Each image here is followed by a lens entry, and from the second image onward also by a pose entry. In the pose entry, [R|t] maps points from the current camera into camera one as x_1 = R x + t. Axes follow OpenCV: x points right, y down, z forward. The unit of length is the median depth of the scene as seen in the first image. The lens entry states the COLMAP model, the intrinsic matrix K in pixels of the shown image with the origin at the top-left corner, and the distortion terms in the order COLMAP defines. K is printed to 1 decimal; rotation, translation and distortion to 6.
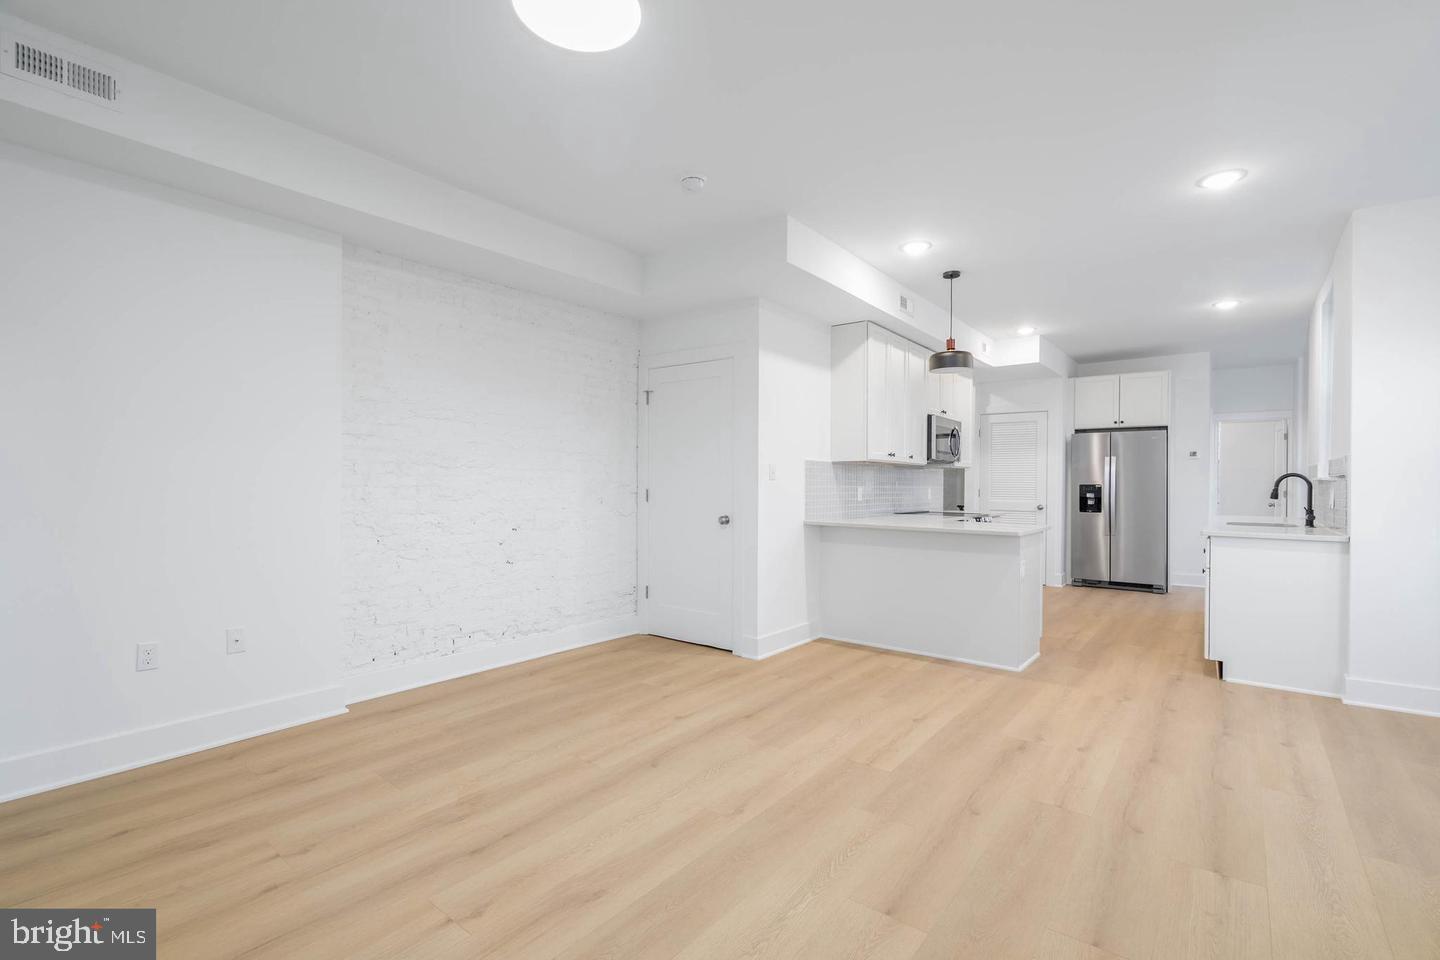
lens RADIAL K [[663.0, 0, 708.2], [0, 663.0, 483.2], [0, 0, 1]] dist [0.001268, 0.000517]
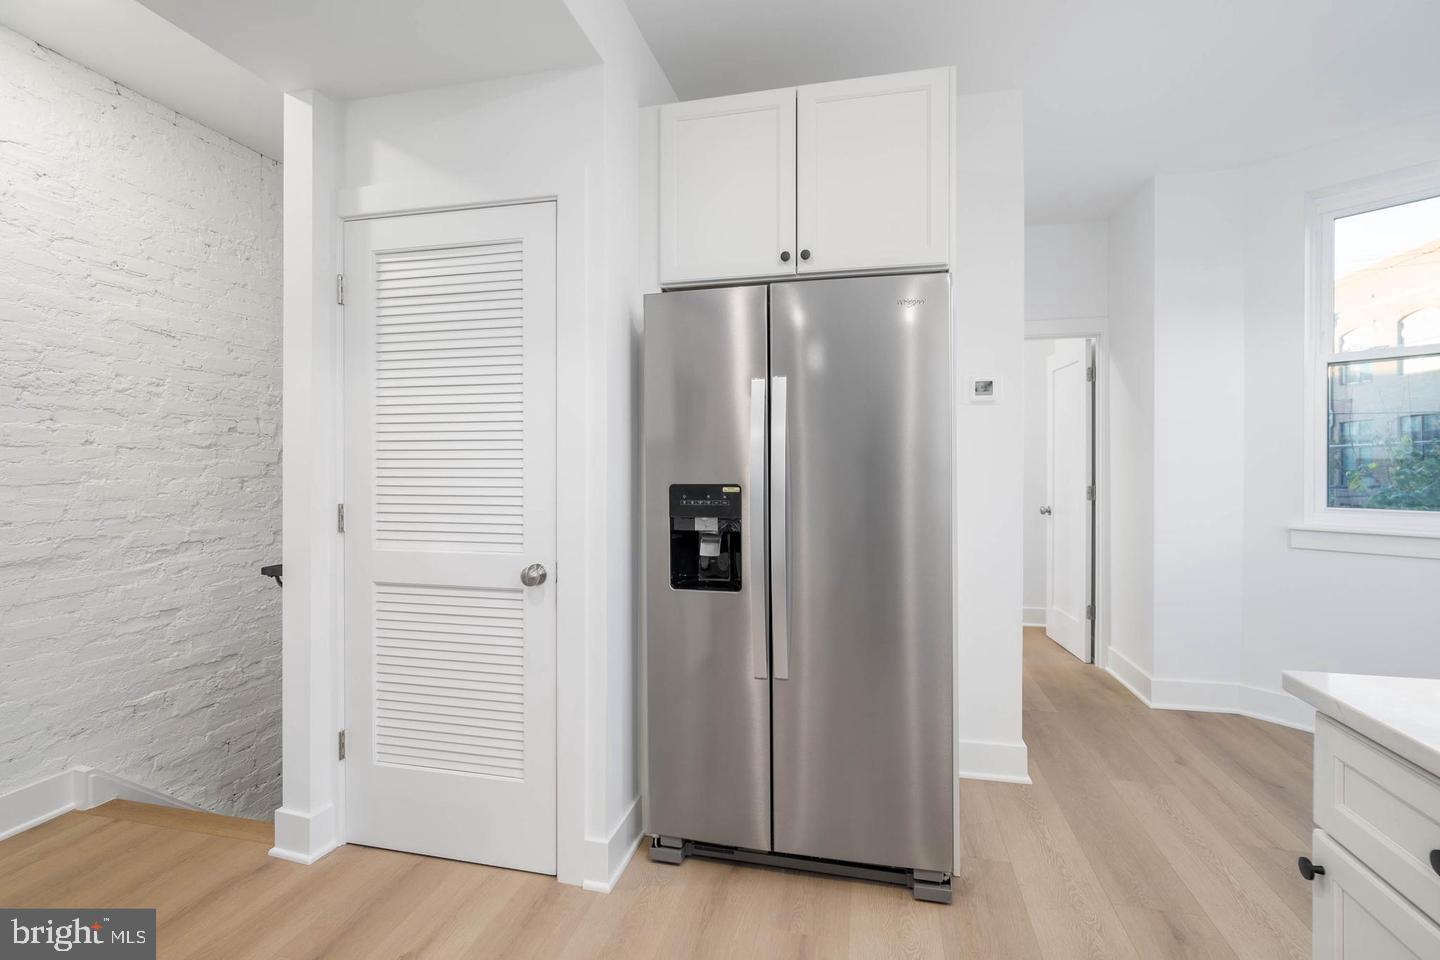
lens RADIAL K [[663.0, 0, 716.4], [0, 663.0, 461.5], [0, 0, 1]] dist [0.001268, 0.000517]
pose [[0.904659, -0.001162, 0.426136, 0.600617], [0.008738, 0.999837, -0.015823, -0.003681], [-0.426048, 0.018038, 0.904521, 0.975843]]
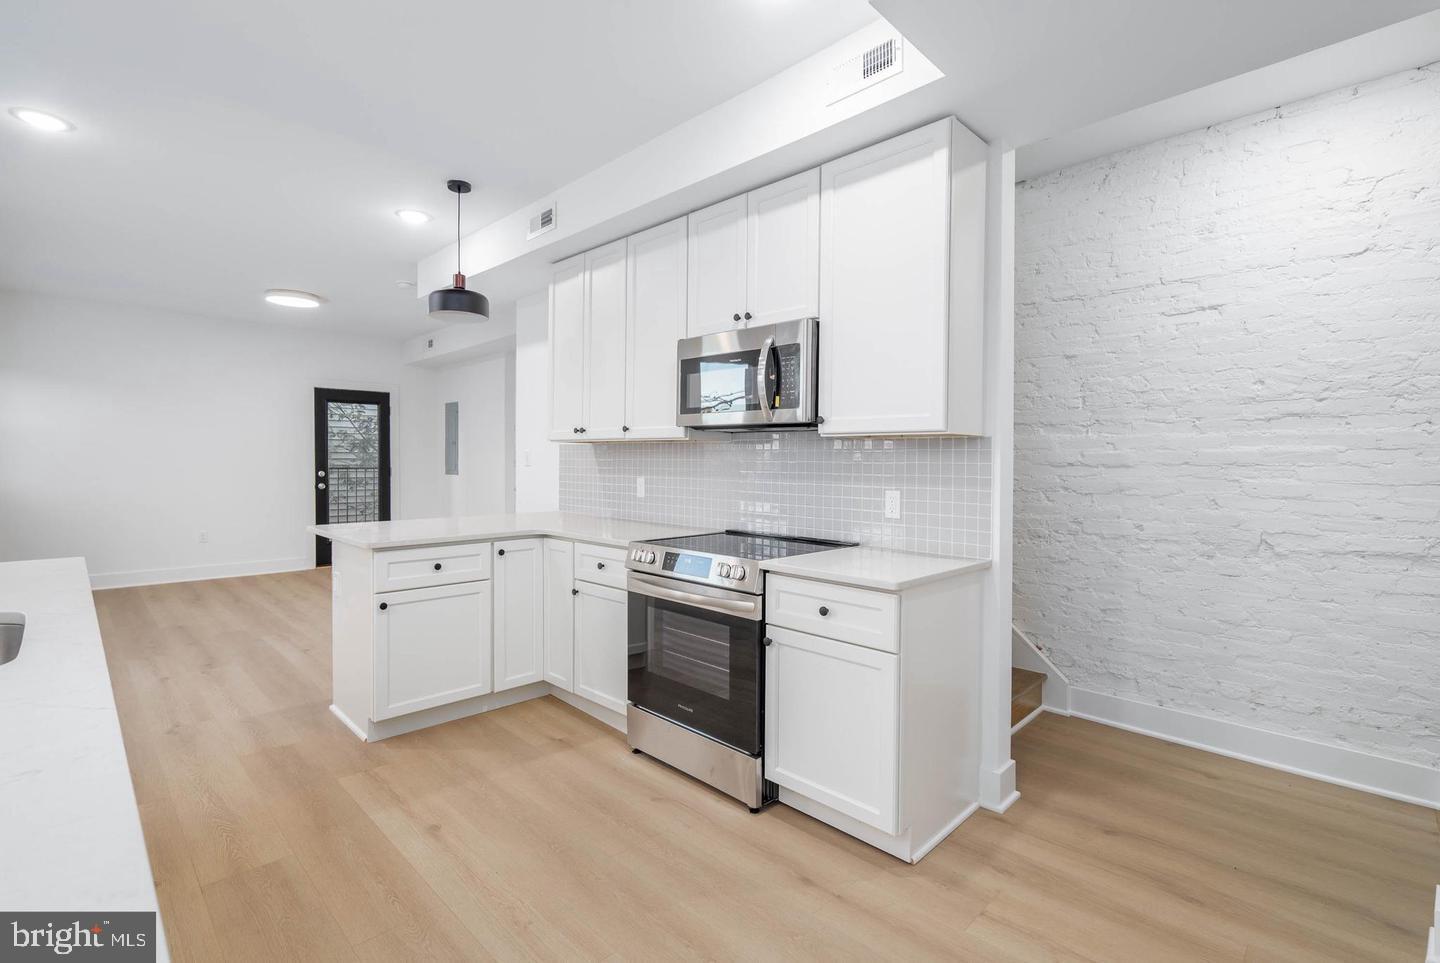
lens RADIAL K [[663.0, 0, 714.3], [0, 663.0, 466.1], [0, 0, 1]] dist [0.001268, 0.000517]
pose [[-0.114236, 0.000558, -0.993453, 0.867659], [-0.011058, 0.999937, 0.001833, -0.007410], [0.993392, 0.011195, -0.114223, 1.113844]]
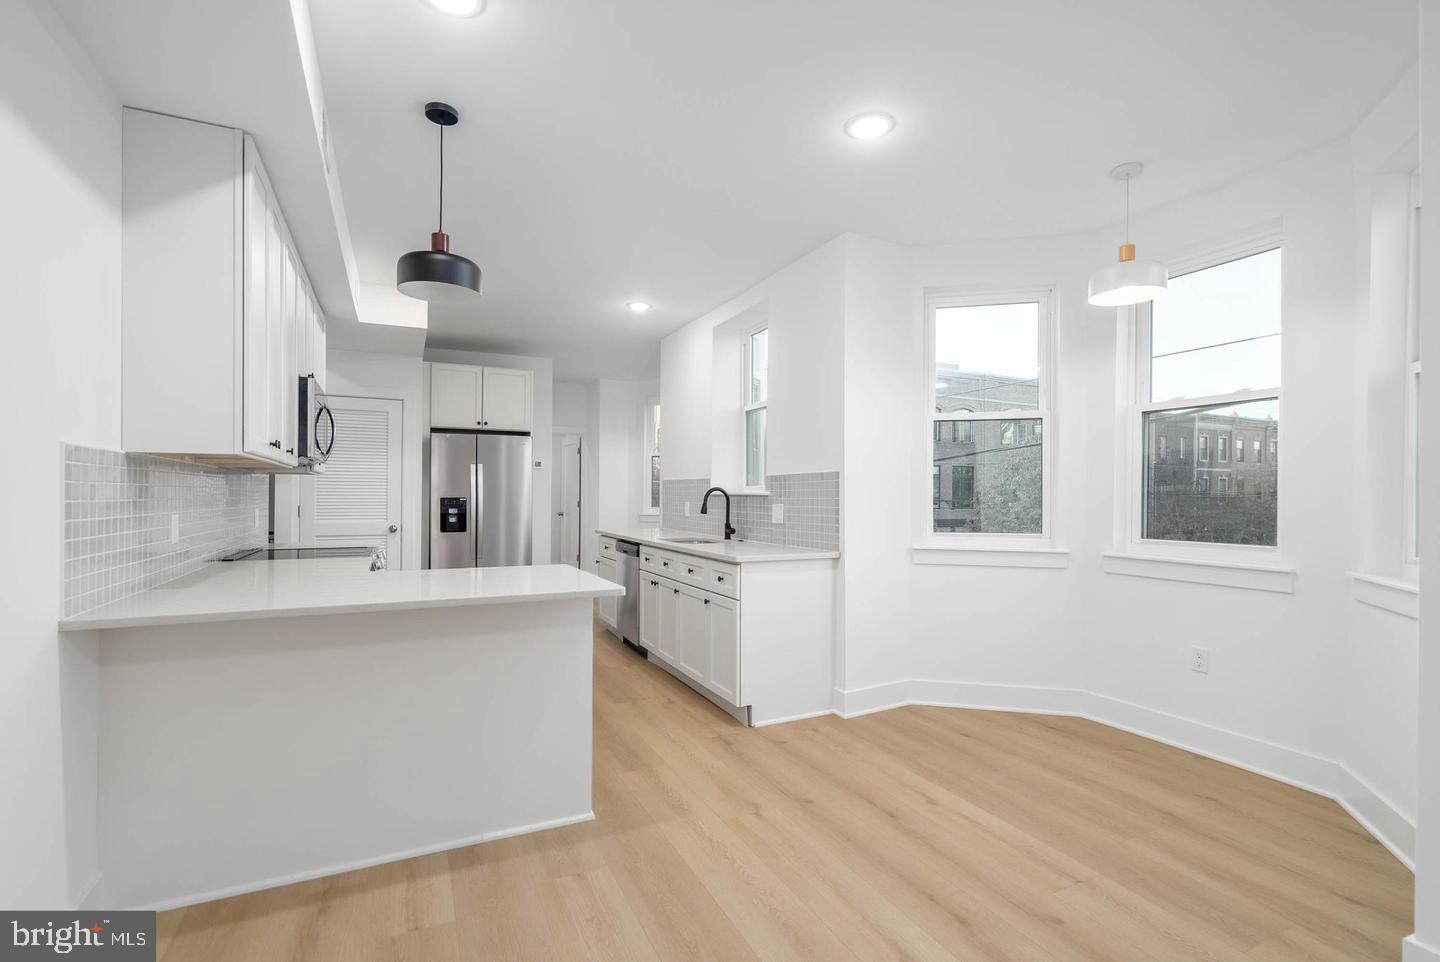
lens RADIAL K [[663.0, 0, 727.9], [0, 663.0, 490.4], [0, 0, 1]] dist [0.001268, 0.000517]
pose [[0.421216, -0.000833, 0.906960, -0.017816], [0.000672, 1.000000, 0.000606, -0.009035], [-0.906960, 0.000354, 0.421216, 0.460433]]
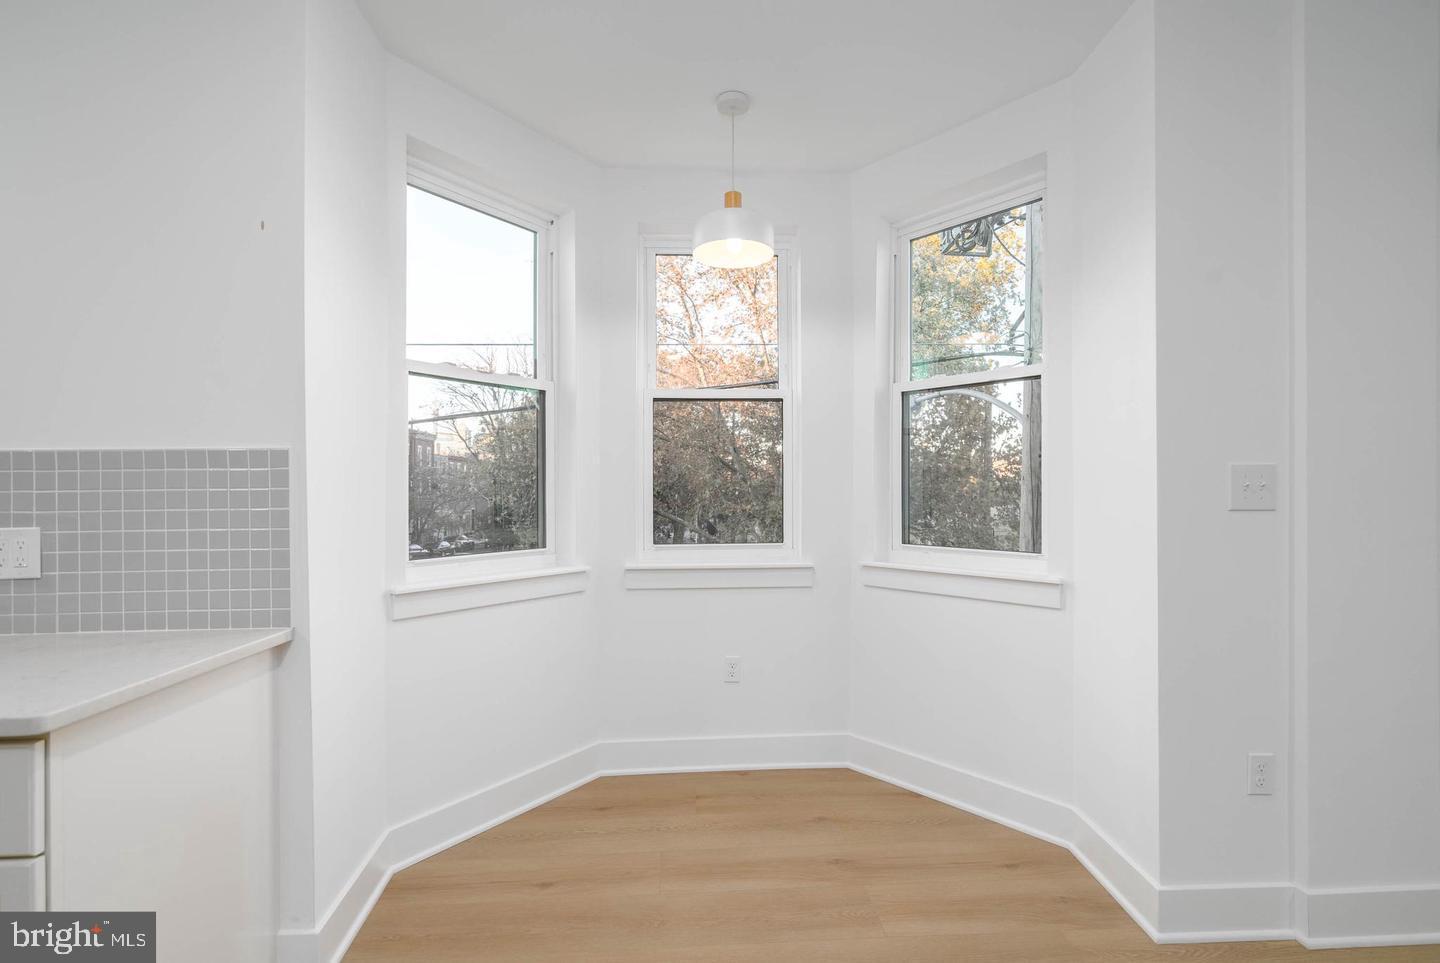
lens RADIAL K [[663.0, 0, 715.9], [0, 663.0, 487.7], [0, 0, 1]] dist [0.001268, 0.000517]
pose [[-0.674349, -0.005136, 0.738395, 0.272866], [-0.001569, 0.999984, 0.005522, -0.012069], [-0.738411, 0.002565, -0.674346, 0.692976]]
